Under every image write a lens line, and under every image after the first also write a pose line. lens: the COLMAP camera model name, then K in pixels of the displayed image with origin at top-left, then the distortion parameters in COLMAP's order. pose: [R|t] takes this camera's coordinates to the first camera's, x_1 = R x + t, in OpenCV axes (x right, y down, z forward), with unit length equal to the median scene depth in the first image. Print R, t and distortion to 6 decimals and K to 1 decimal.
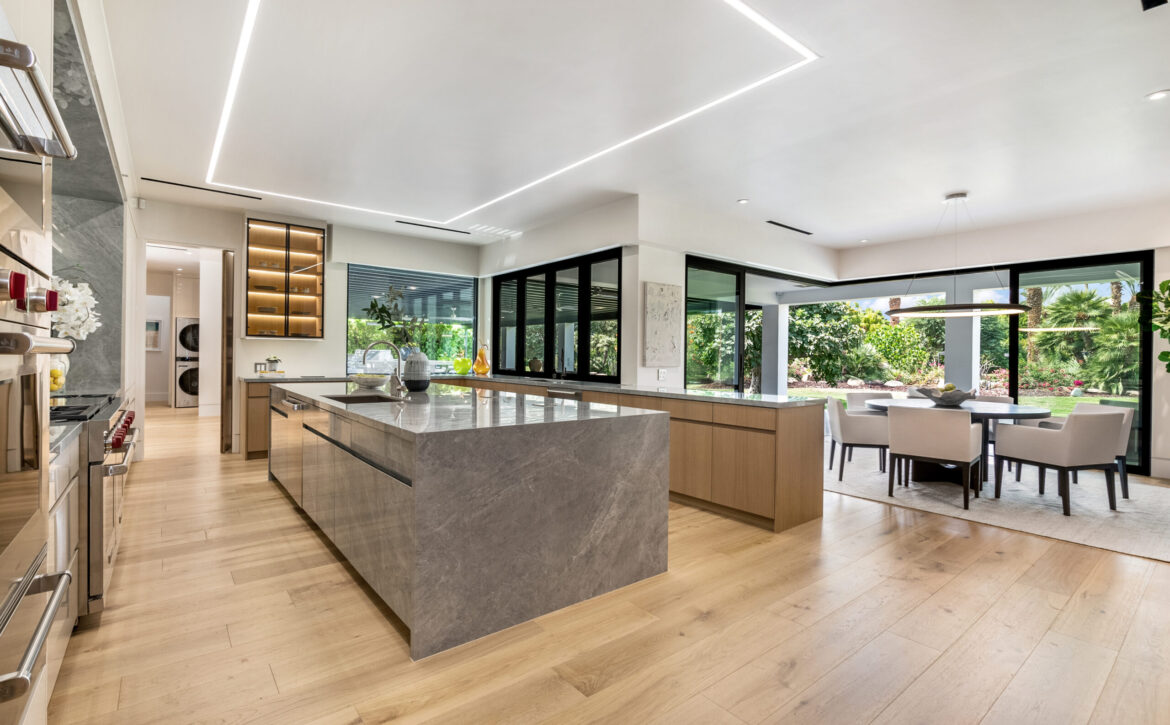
lens RADIAL K [[525.3, 0, 596.7], [0, 525.3, 360.4], [0, 0, 1]] dist [0.002215, 0.001214]
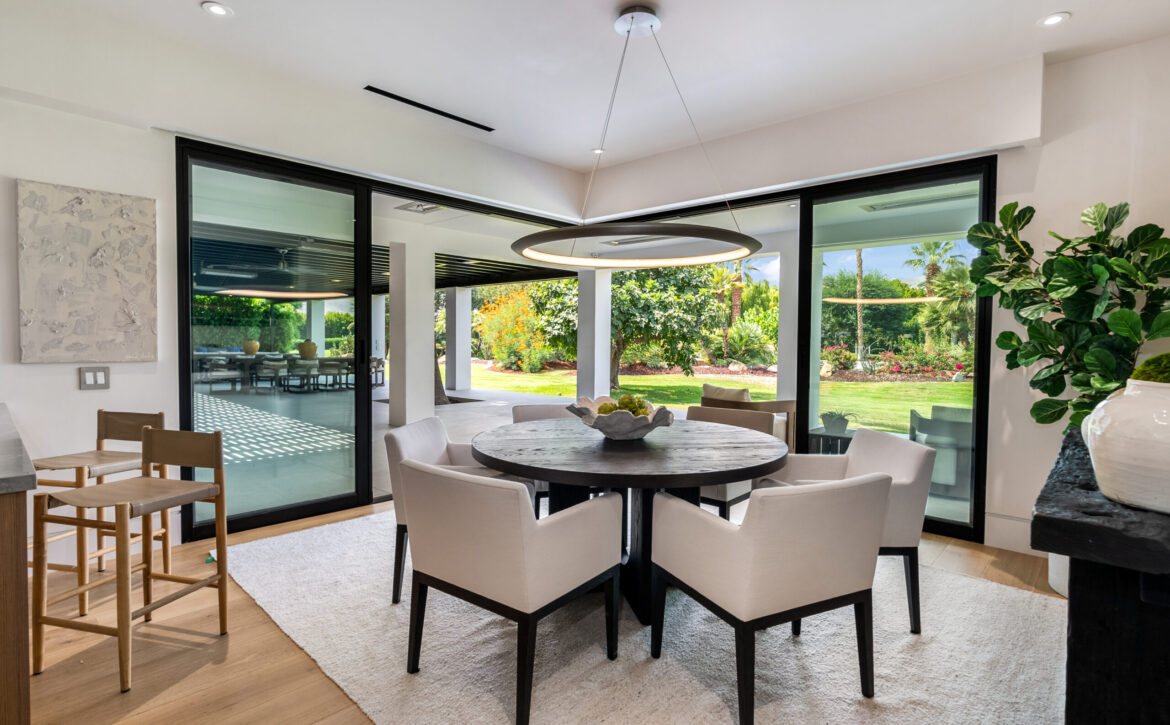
lens RADIAL K [[571.3, 0, 585.0], [0, 571.3, 362.5], [0, 0, 1]] dist [-0.002384, -0.000510]
pose [[0.990235, -0.006334, 0.139265, 0.174715], [0.001224, 0.999324, 0.036748, -0.002431], [-0.139404, -0.036219, 0.989573, 0.146764]]
